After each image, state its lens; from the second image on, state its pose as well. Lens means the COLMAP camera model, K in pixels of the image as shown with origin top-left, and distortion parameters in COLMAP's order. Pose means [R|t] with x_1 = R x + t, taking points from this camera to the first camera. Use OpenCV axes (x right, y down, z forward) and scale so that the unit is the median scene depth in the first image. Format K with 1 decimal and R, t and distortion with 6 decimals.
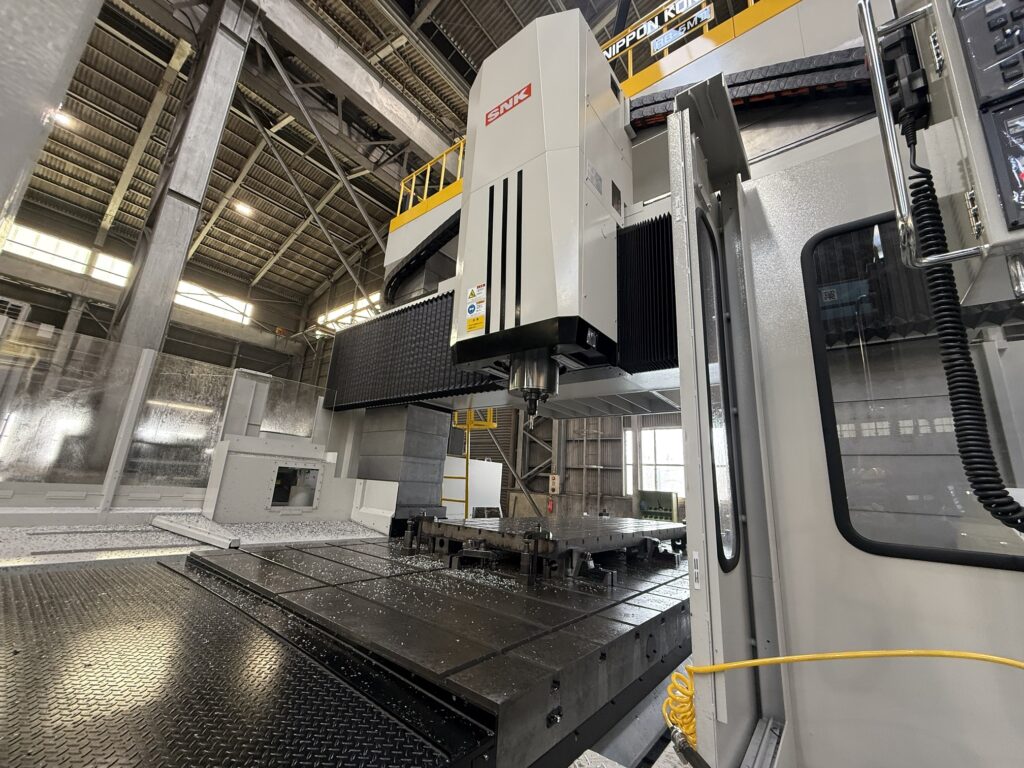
lens RADIAL K [[407.0, 0, 506.6], [0, 407.0, 381.5], [0, 0, 1]] dist [0.001769, 0.000275]
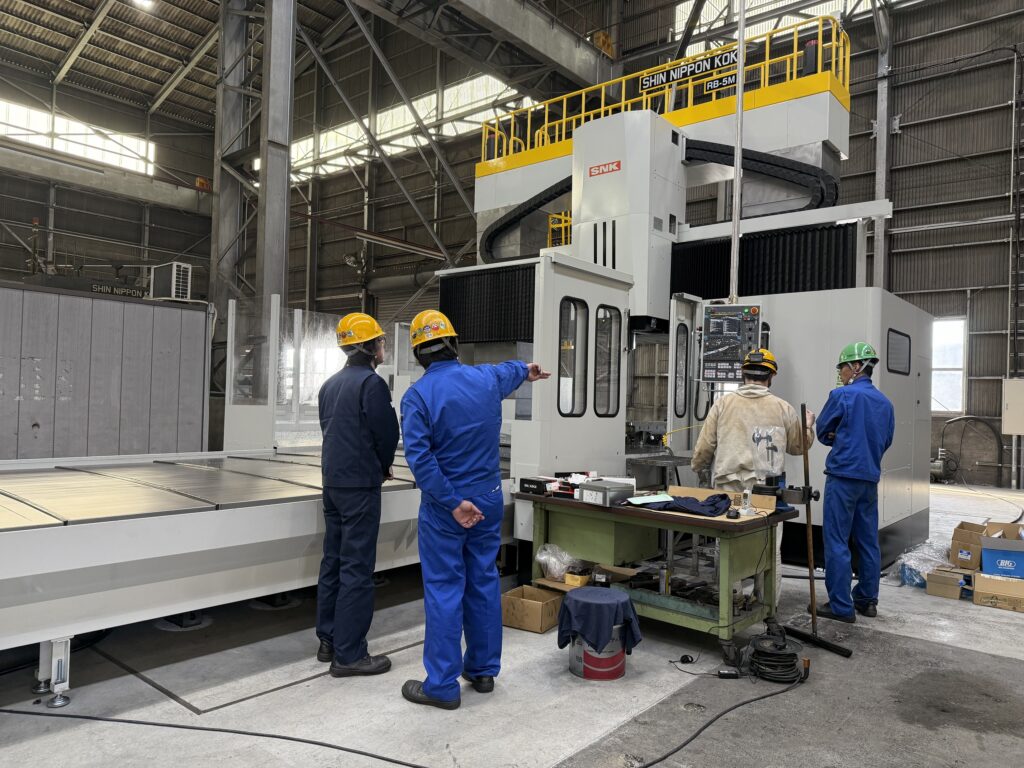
lens RADIAL K [[723.0, 0, 513.3], [0, 723.0, 390.5], [0, 0, 1]] dist [0.005713, -0.004305]
pose [[0.999384, -0.029626, -0.018829, -0.075059], [0.033242, 0.971062, 0.236505, -0.118585], [0.011278, -0.236985, 0.971448, -0.450883]]
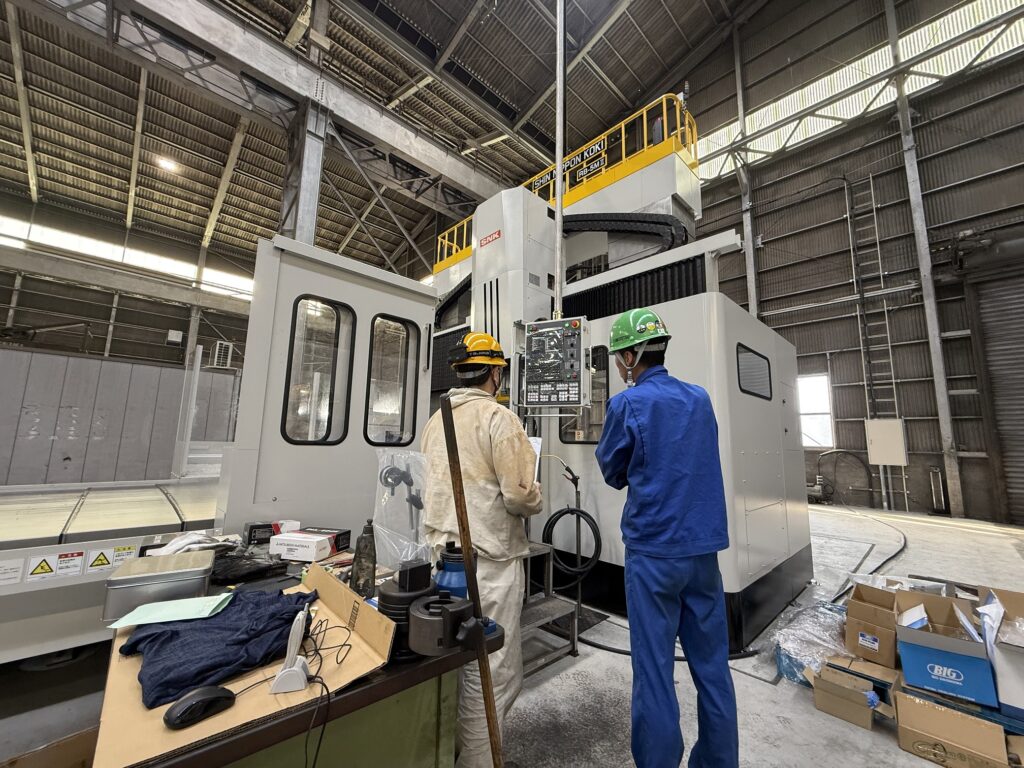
lens RADIAL K [[405.6, 0, 509.8], [0, 405.6, 385.3], [0, 0, 1]] dist [-0.000357, -0.000095]
pose [[0.991193, -0.054256, -0.120801, 0.065915], [0.066547, 0.992744, 0.100154, -0.042047], [0.114491, -0.107311, 0.987611, -0.215659]]
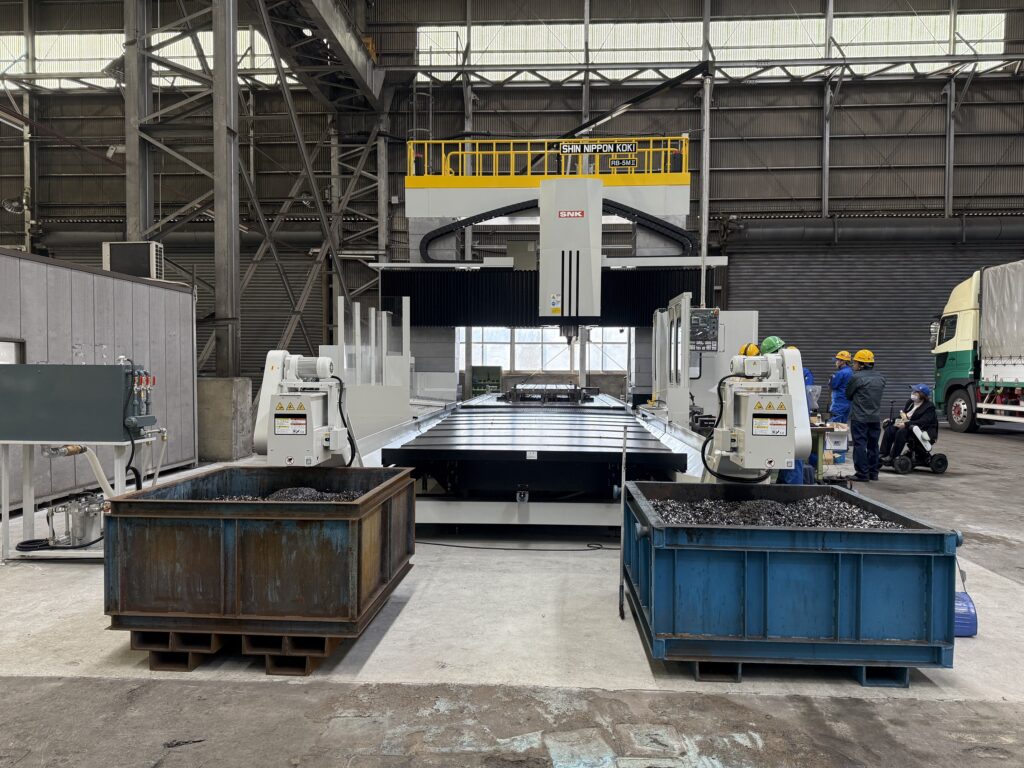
lens RADIAL K [[723.3, 0, 512.0], [0, 723.3, 384.0], [0, 0, 1]] dist [0.088716, -0.103202]
pose [[0.807394, -0.067233, 0.586170, -0.637367], [-0.107151, 0.960257, 0.257731, -0.179236], [-0.580202, -0.270899, 0.768101, -0.520017]]
